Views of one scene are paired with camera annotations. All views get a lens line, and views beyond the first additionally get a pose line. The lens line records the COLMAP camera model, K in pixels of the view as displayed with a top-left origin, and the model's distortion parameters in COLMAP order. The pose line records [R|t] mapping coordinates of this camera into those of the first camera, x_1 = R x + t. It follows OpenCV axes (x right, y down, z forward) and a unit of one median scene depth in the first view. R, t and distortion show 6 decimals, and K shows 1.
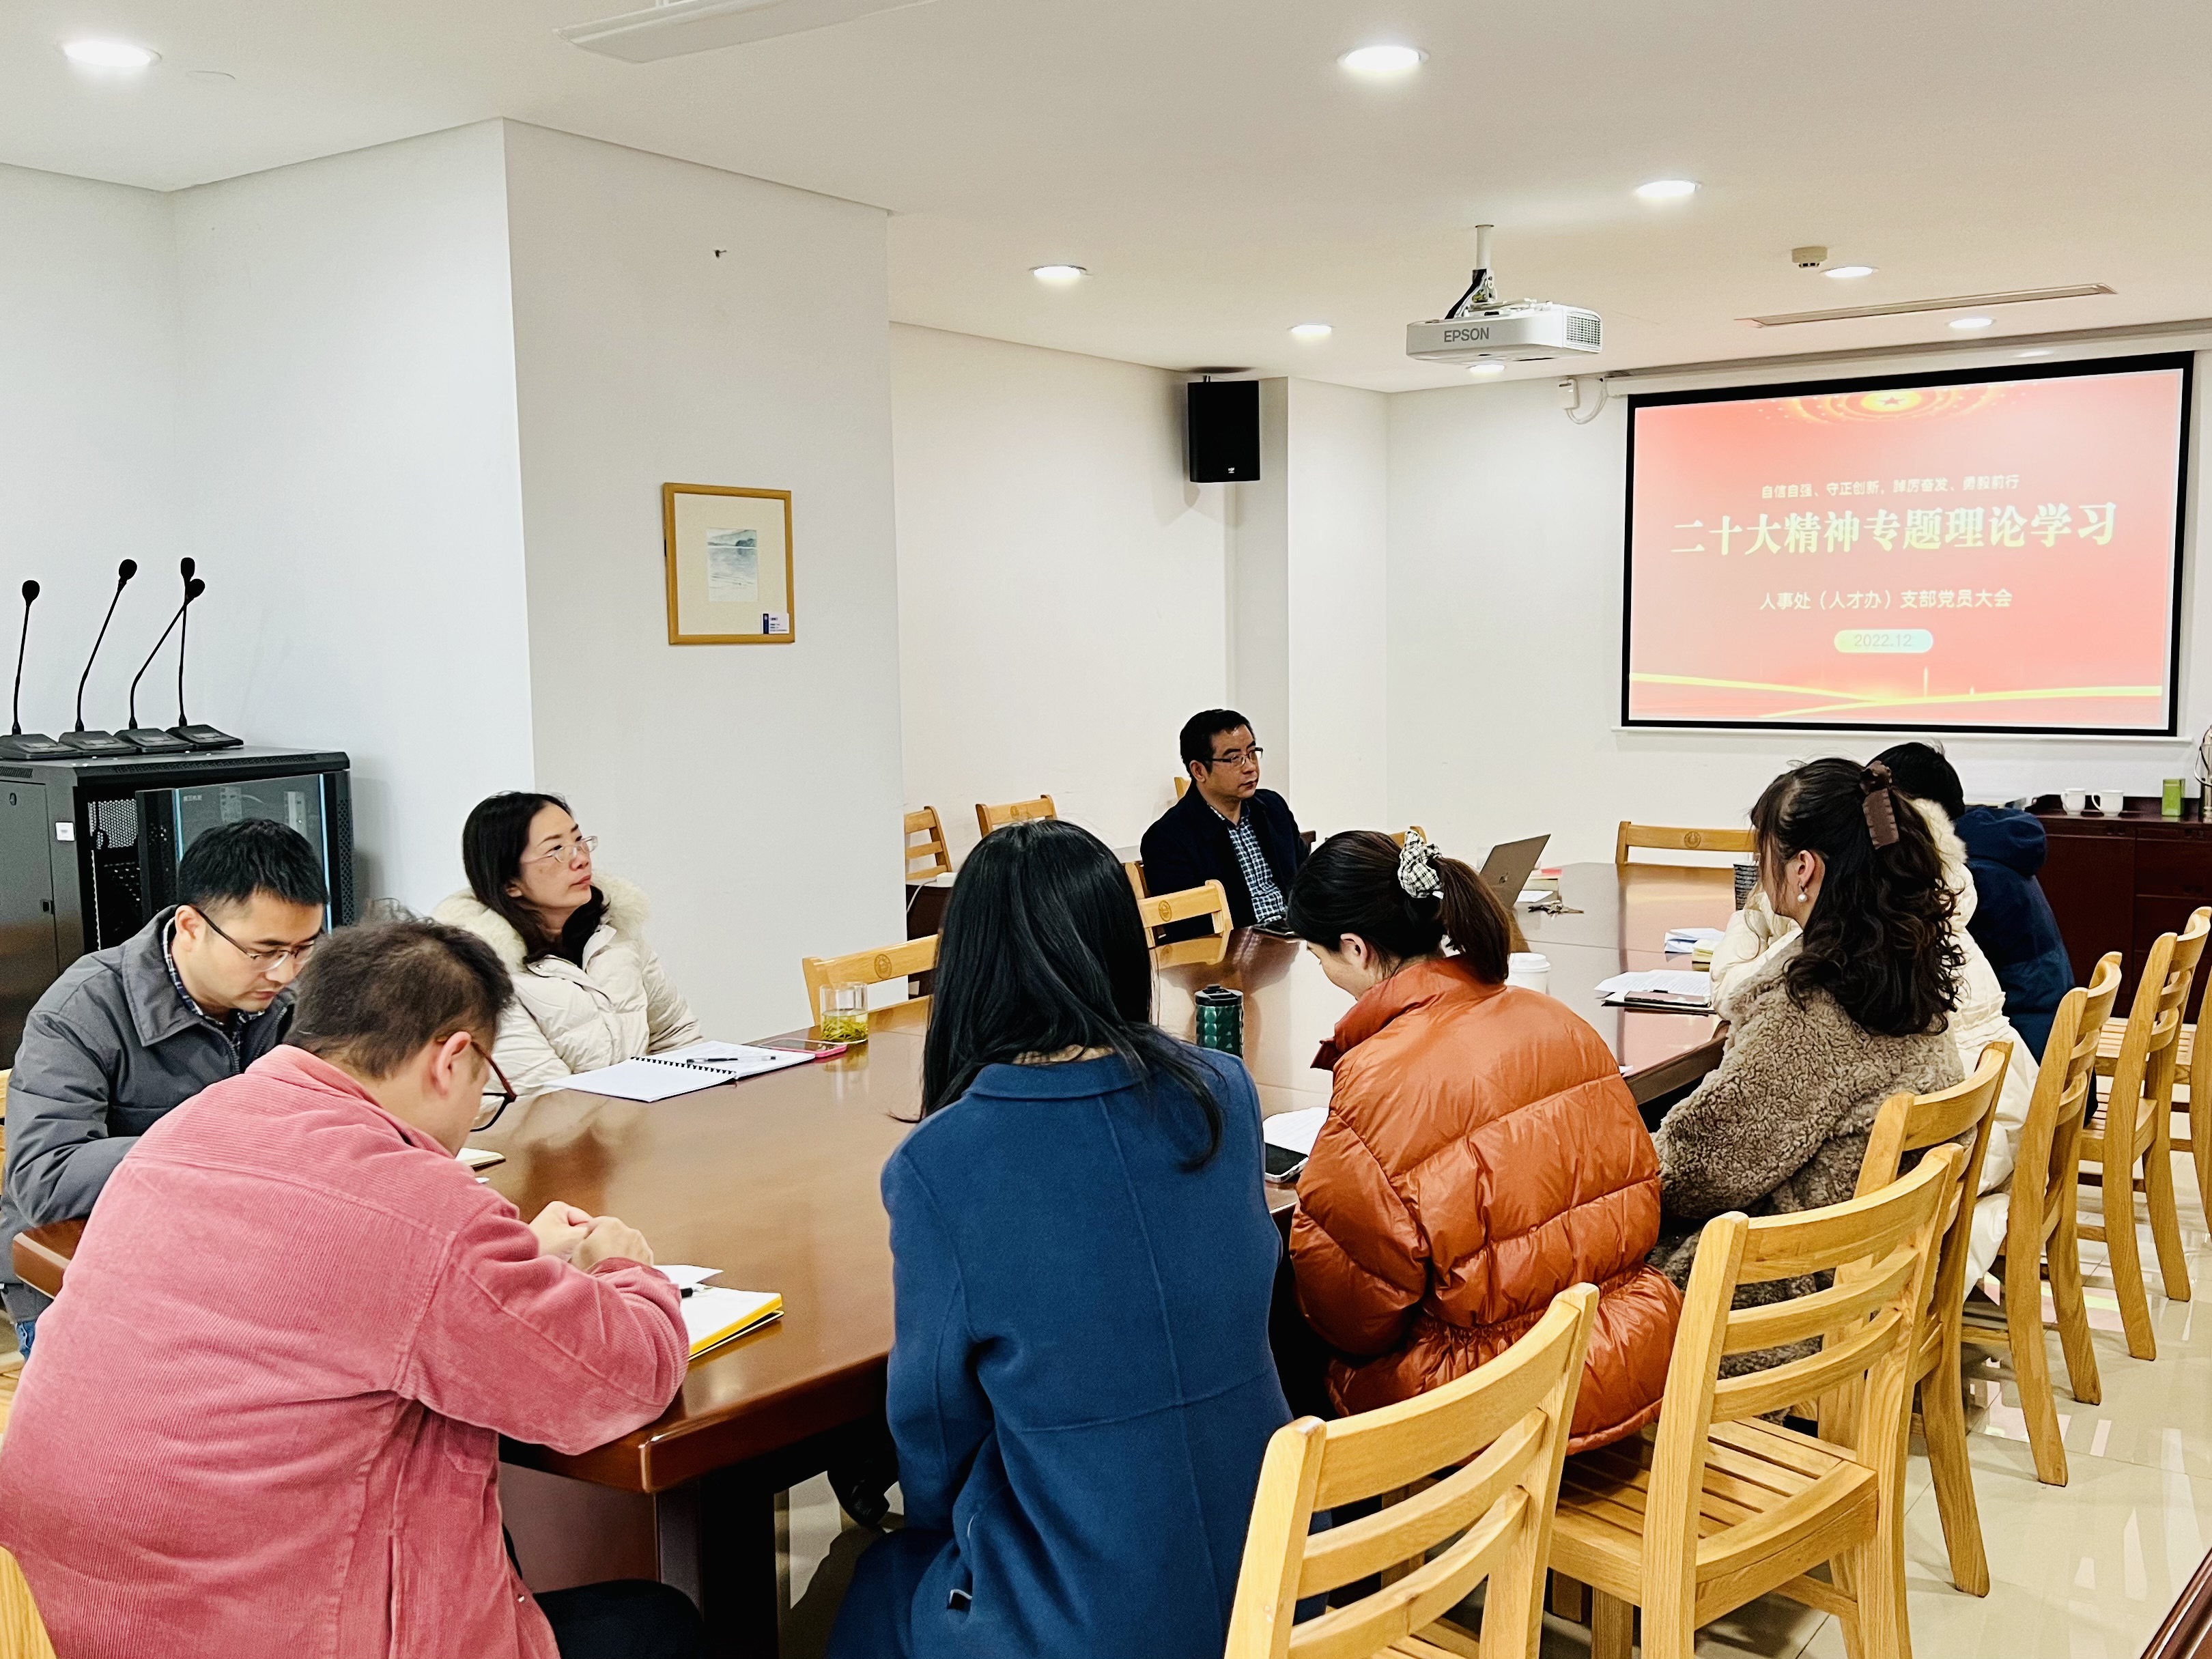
lens RADIAL K [[1750.4, 0, 1106.0], [0, 1750.4, 829.5], [0, 0, 1]] dist [0.055440, -0.046922]
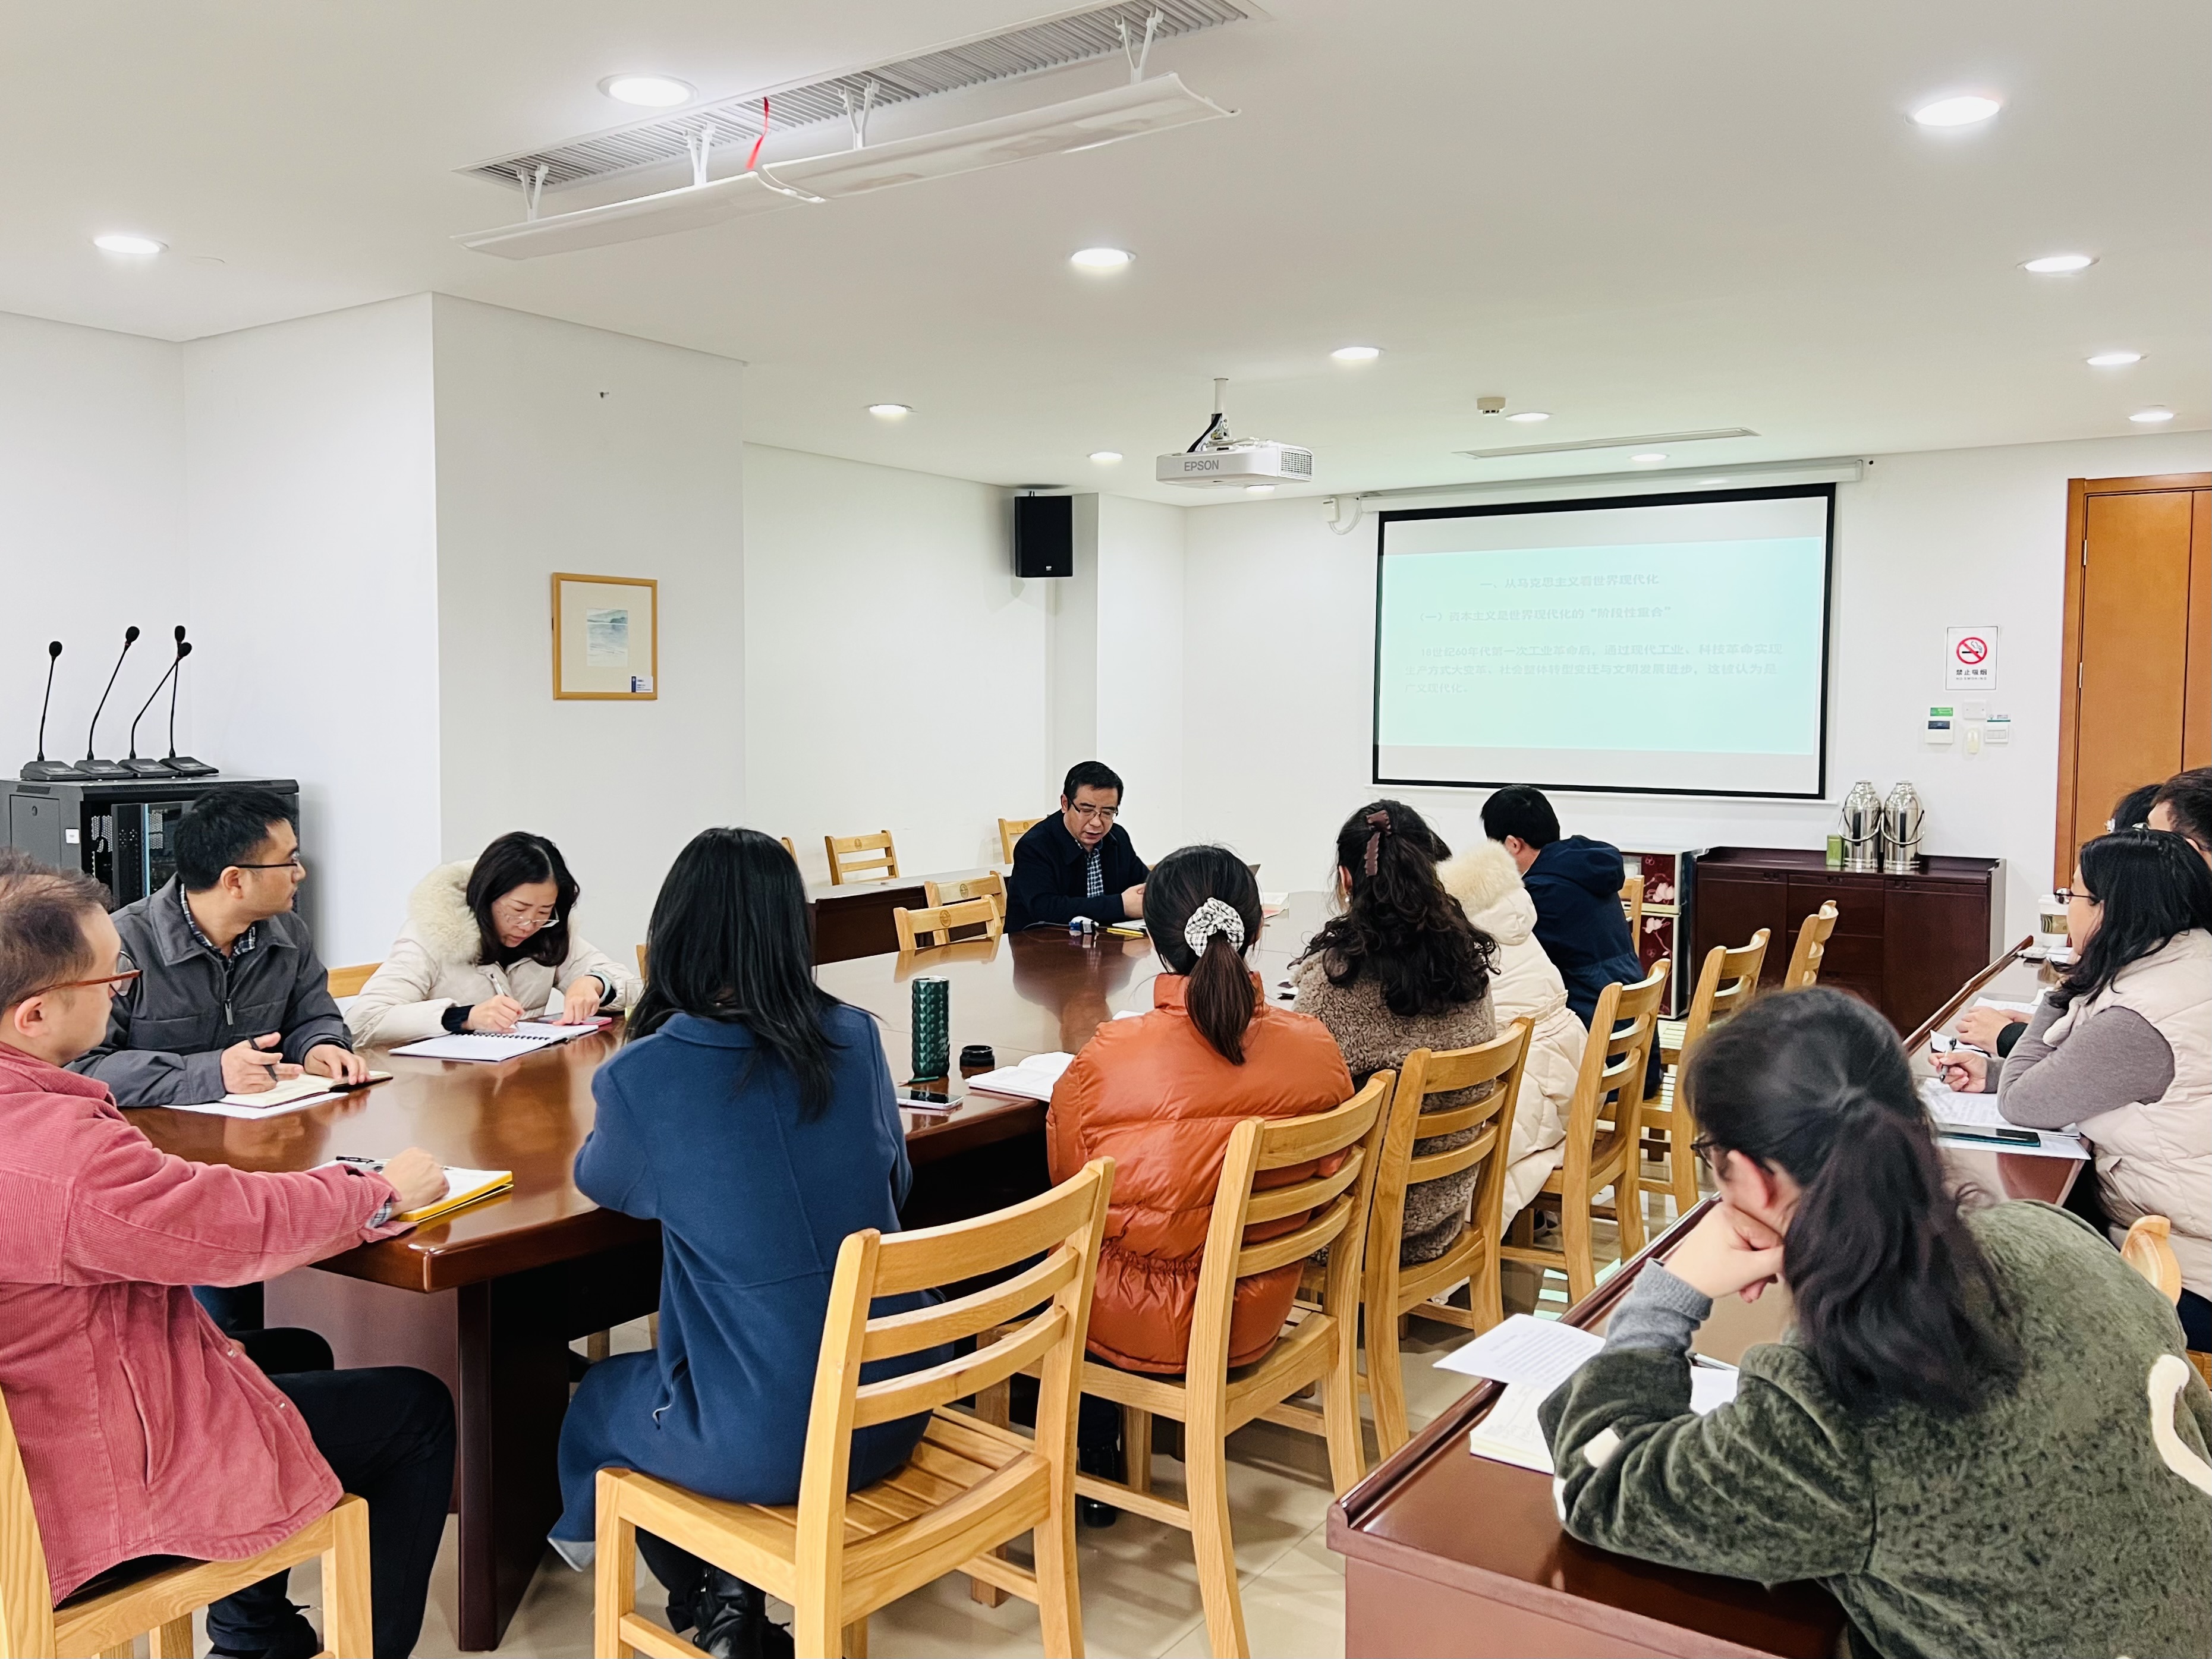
lens RADIAL K [[1706.5, 0, 1106.0], [0, 1706.5, 829.5], [0, 0, 1]] dist [0.071481, -0.067137]
pose [[0.999449, 0.018254, -0.027739, 0.181571], [-0.019438, 0.998884, -0.043035, 0.033327], [0.026923, 0.043551, 0.998688, -0.216880]]
